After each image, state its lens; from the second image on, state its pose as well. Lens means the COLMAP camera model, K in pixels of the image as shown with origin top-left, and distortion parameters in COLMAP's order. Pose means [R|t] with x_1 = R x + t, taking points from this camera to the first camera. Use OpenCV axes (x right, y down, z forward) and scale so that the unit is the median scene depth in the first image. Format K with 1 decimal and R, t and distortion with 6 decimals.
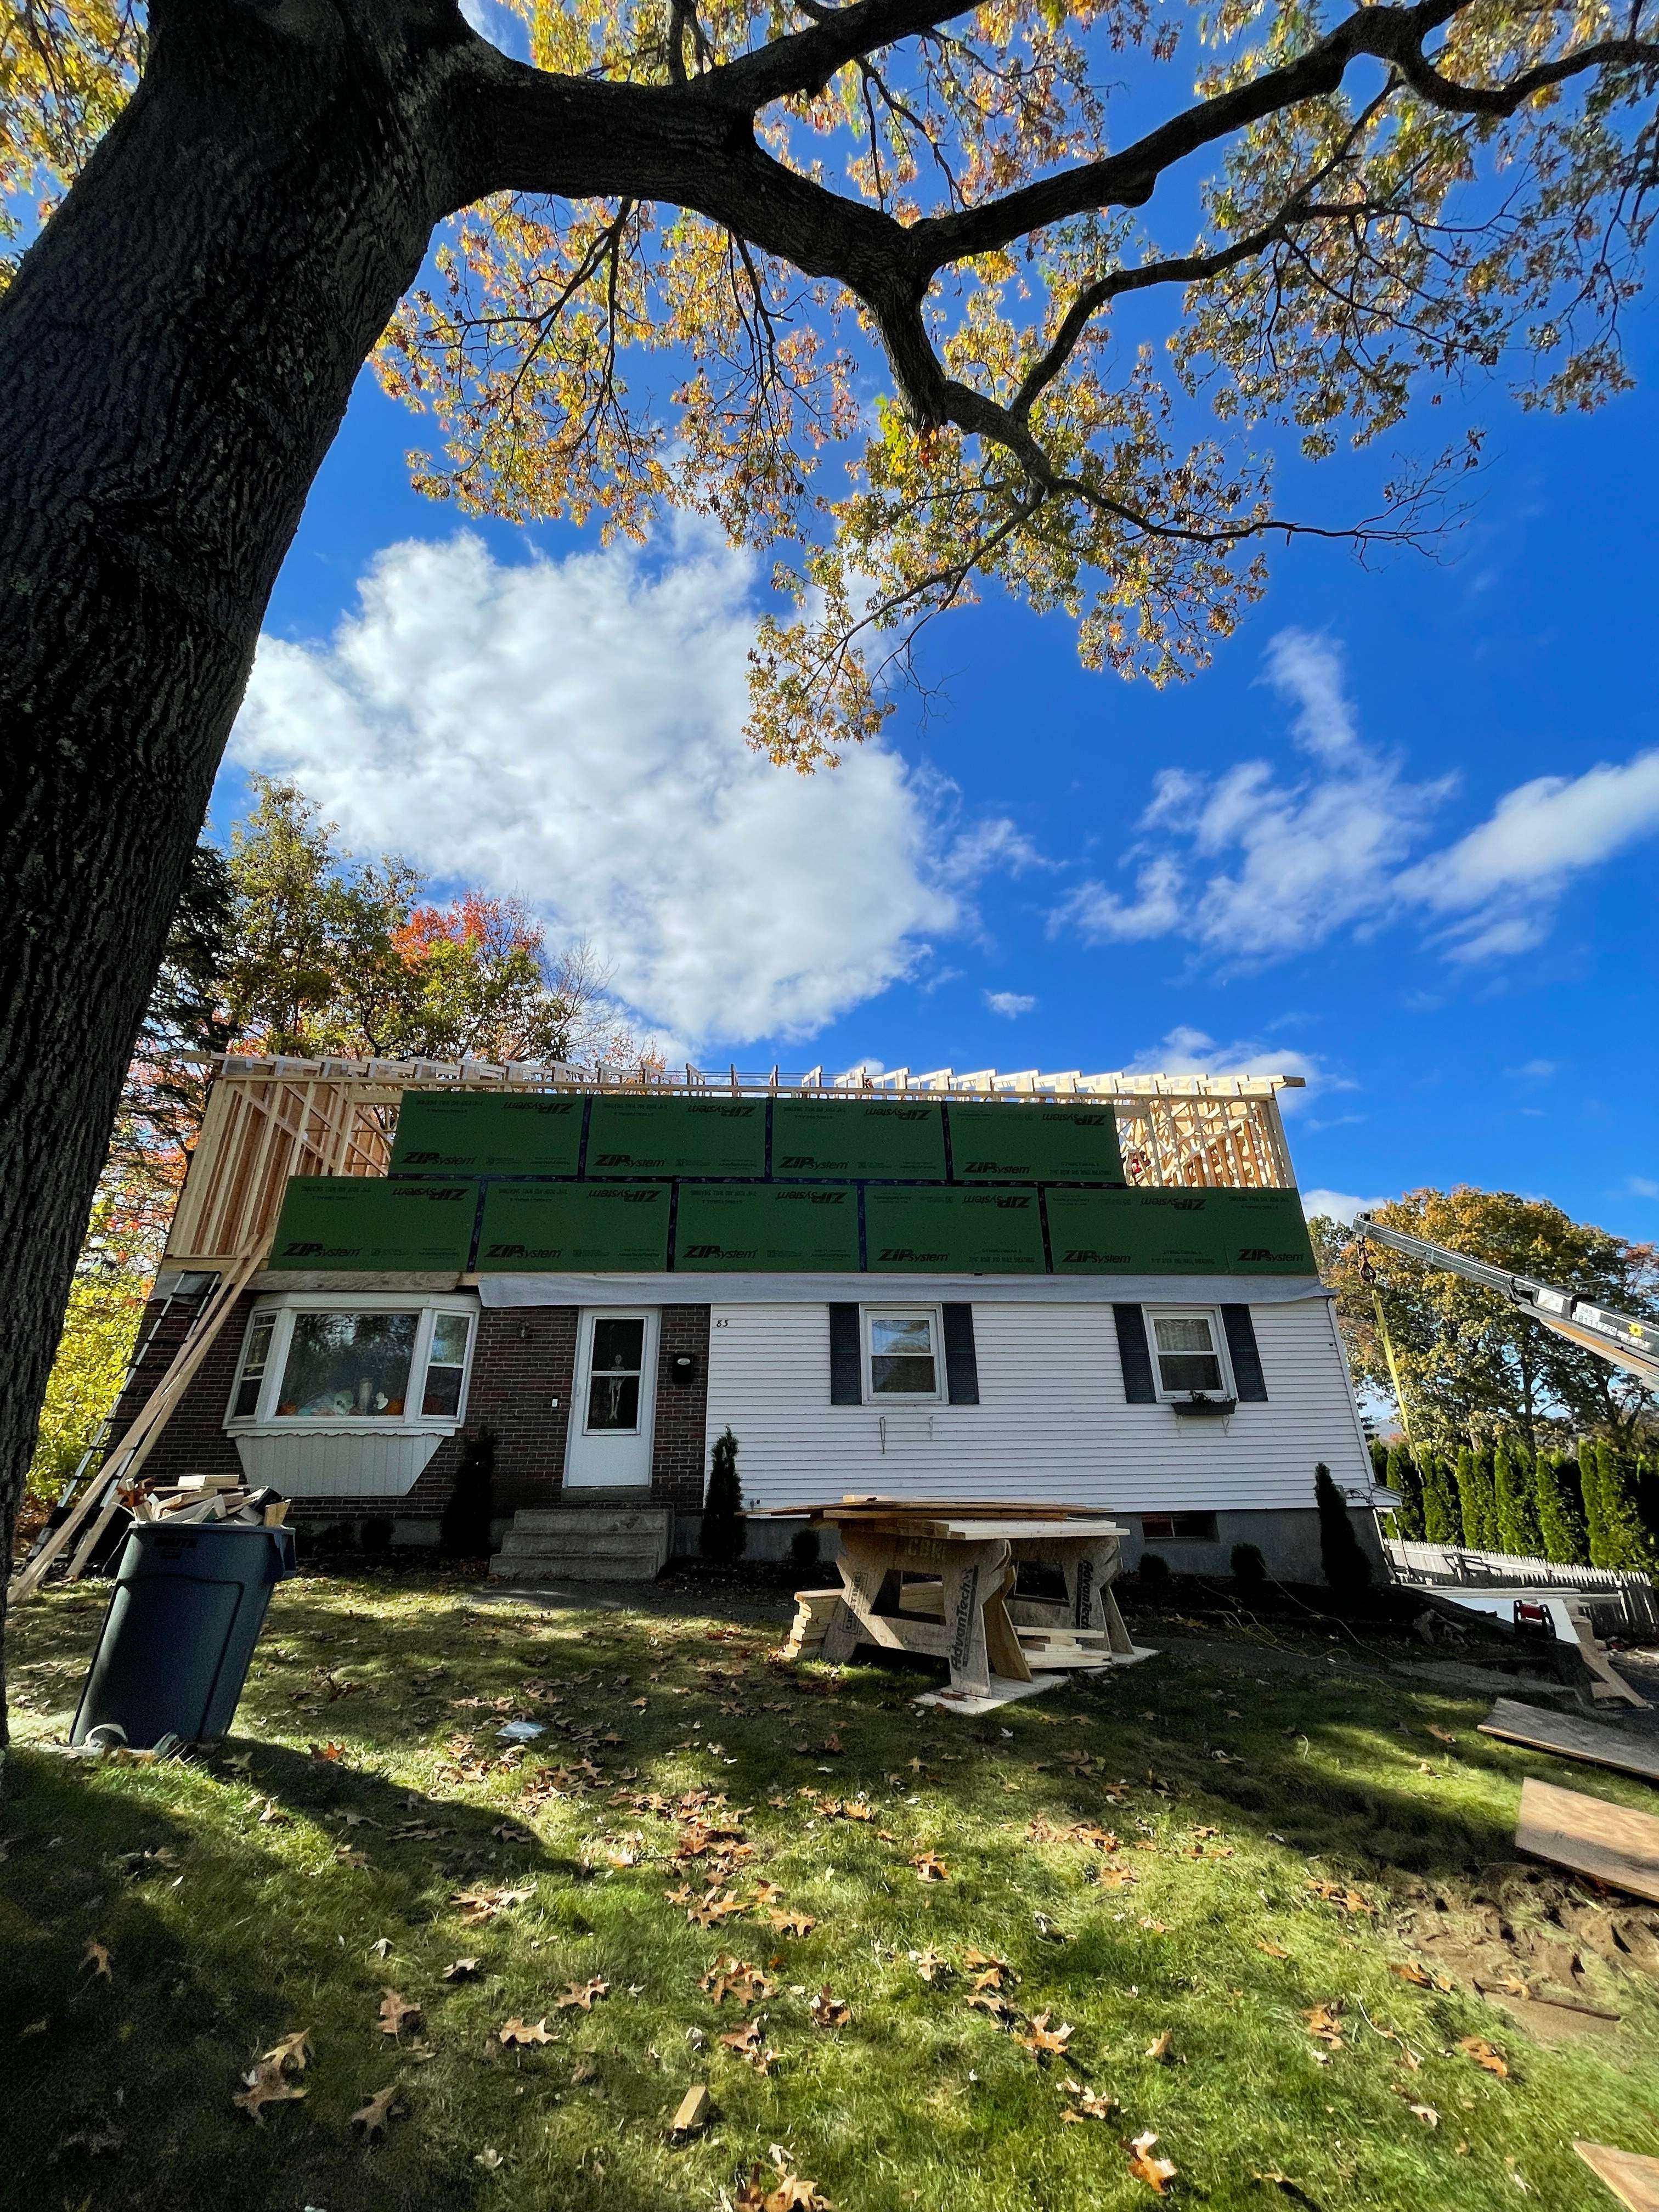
lens RADIAL K [[903.7, 0, 801.7], [0, 903.7, 1113.6], [0, 0, 1]] dist [-0.008883, 0.000001]
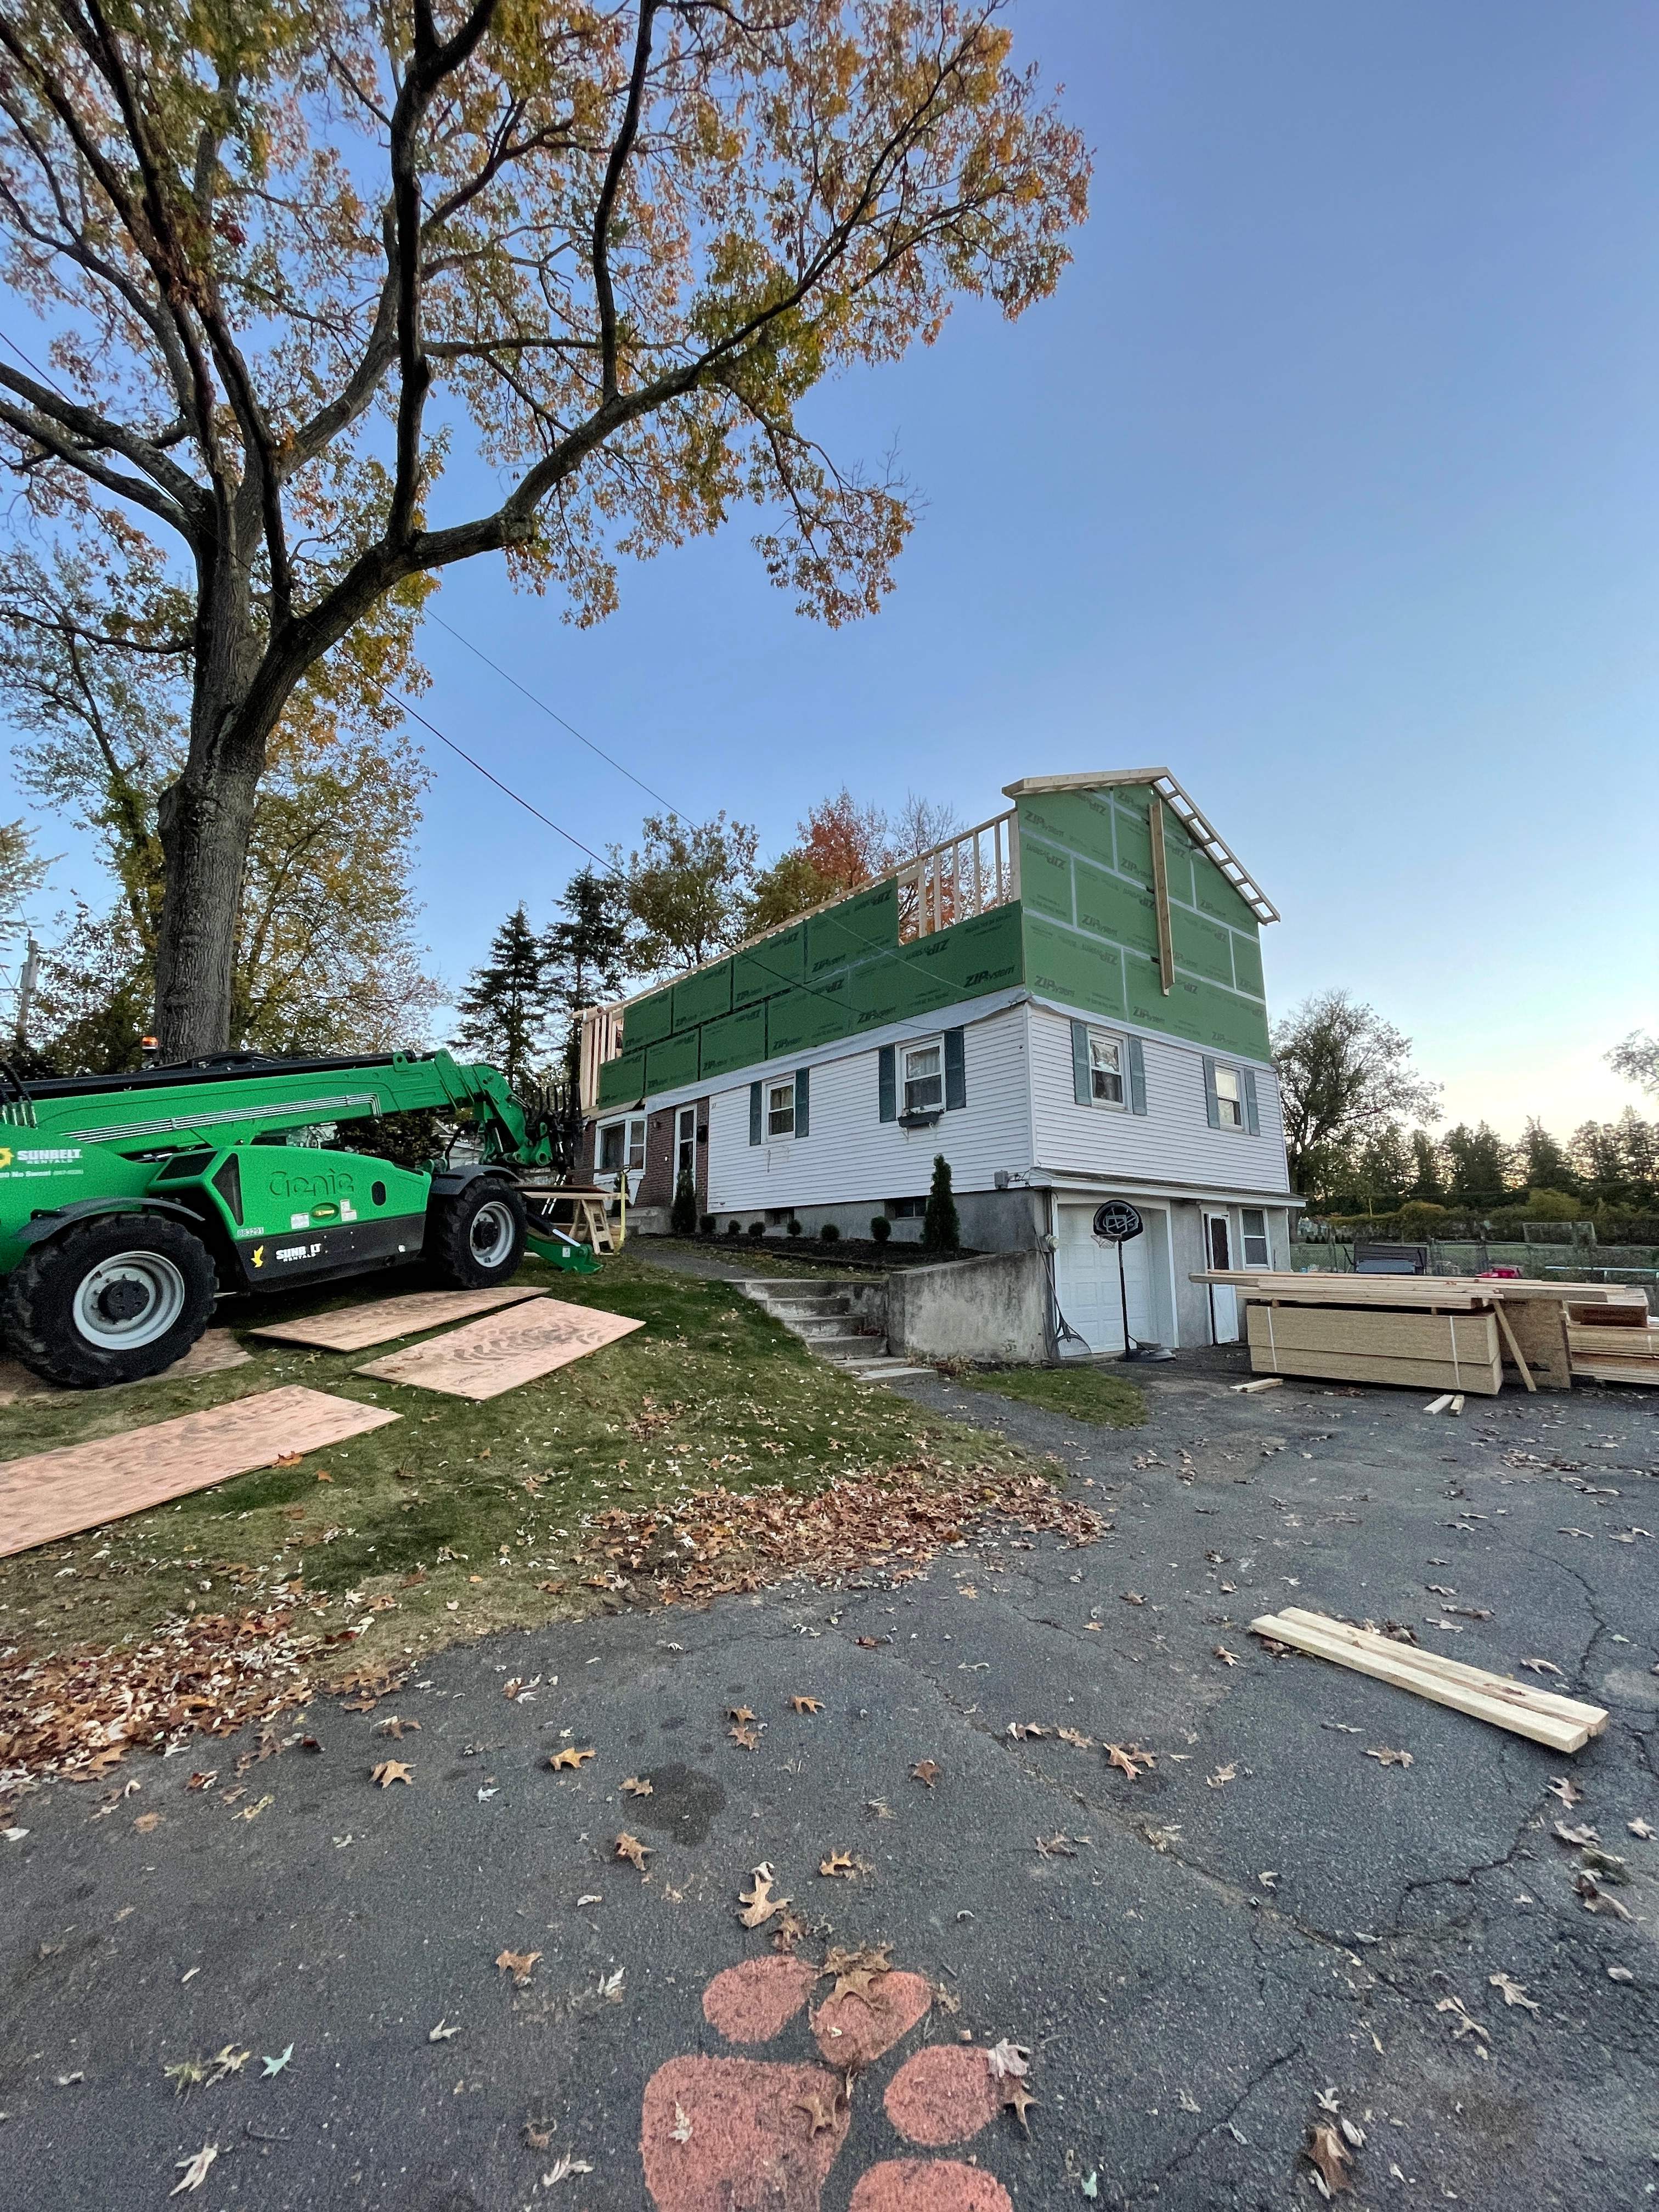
lens RADIAL K [[879.2, 0, 829.9], [0, 879.2, 1090.1], [0, 0, 1]] dist [0.008832, 0.000037]
pose [[0.556414, -0.142398, -0.818613, 1.402833], [0.347917, 0.934608, 0.073905, 0.159483], [0.754558, -0.325931, 0.569571, 0.235039]]
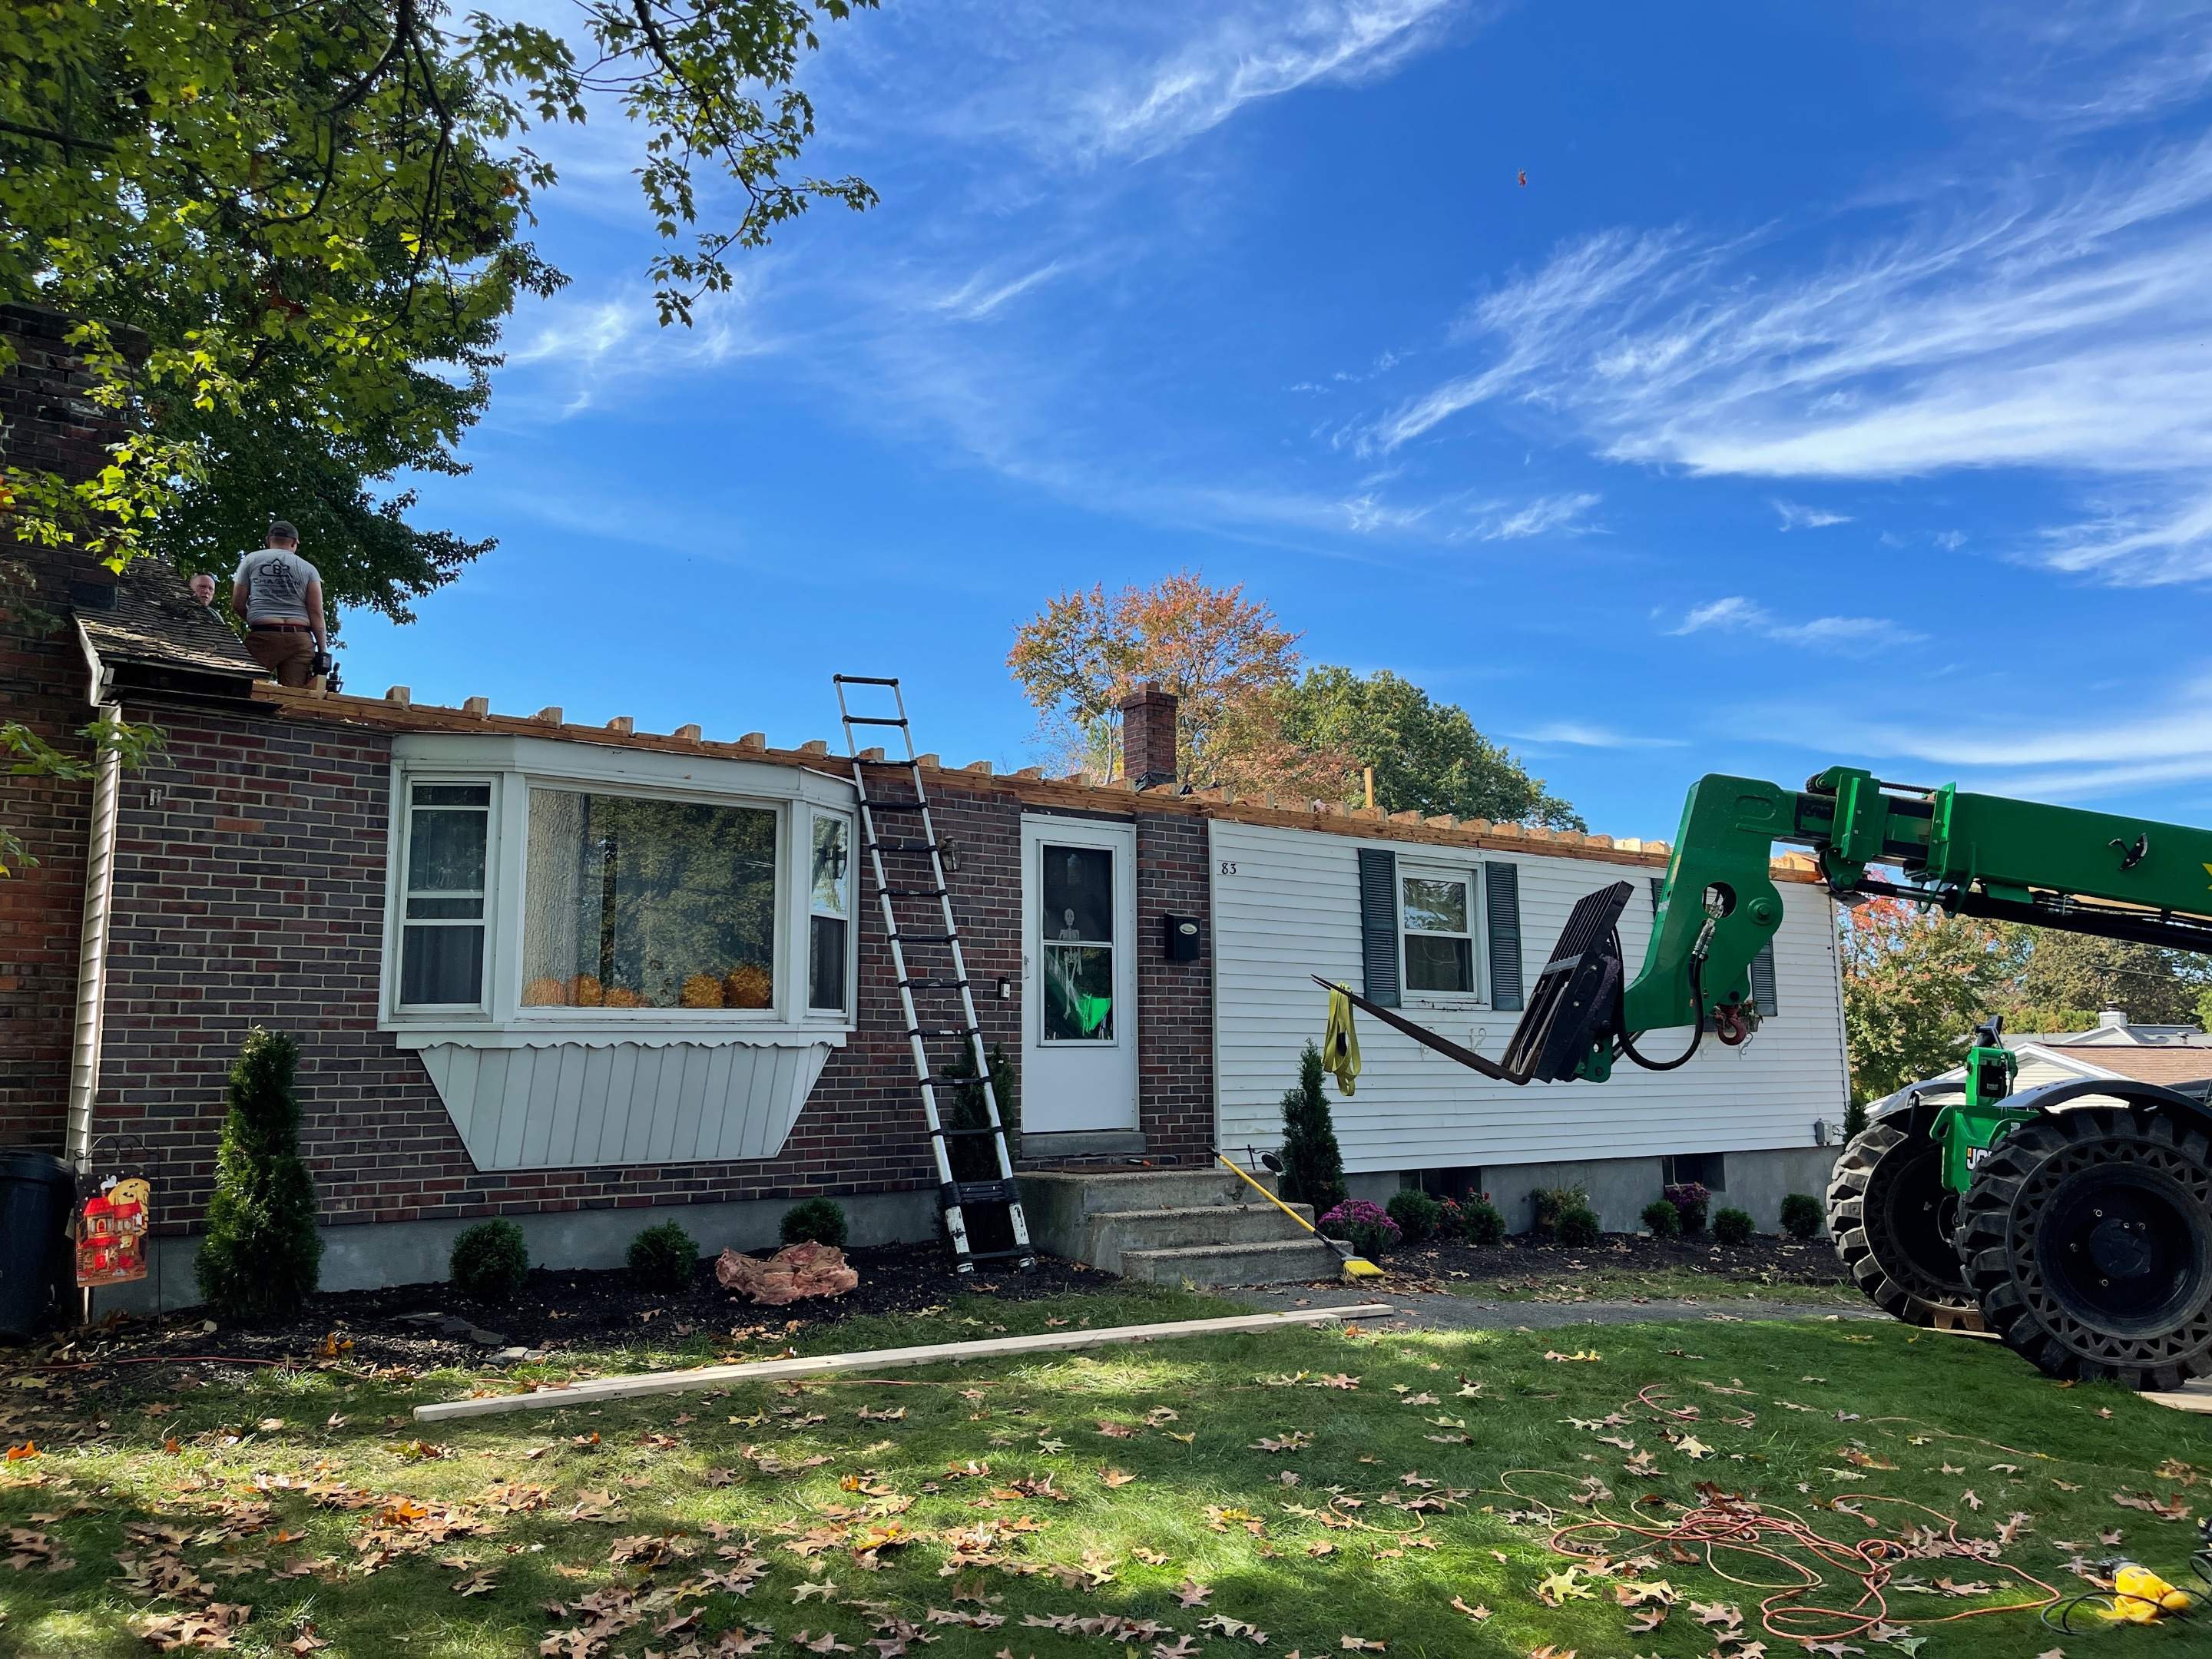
lens RADIAL K [[1634.2, 0, 1206.0], [0, 1634.2, 831.8], [0, 0, 1]] dist [0.052924, -0.000746]
pose [[0.842666, 0.085289, 0.531638, -0.672838], [-0.207993, 0.962294, 0.175298, 0.026041], [-0.496641, -0.258295, 0.828632, 0.131928]]
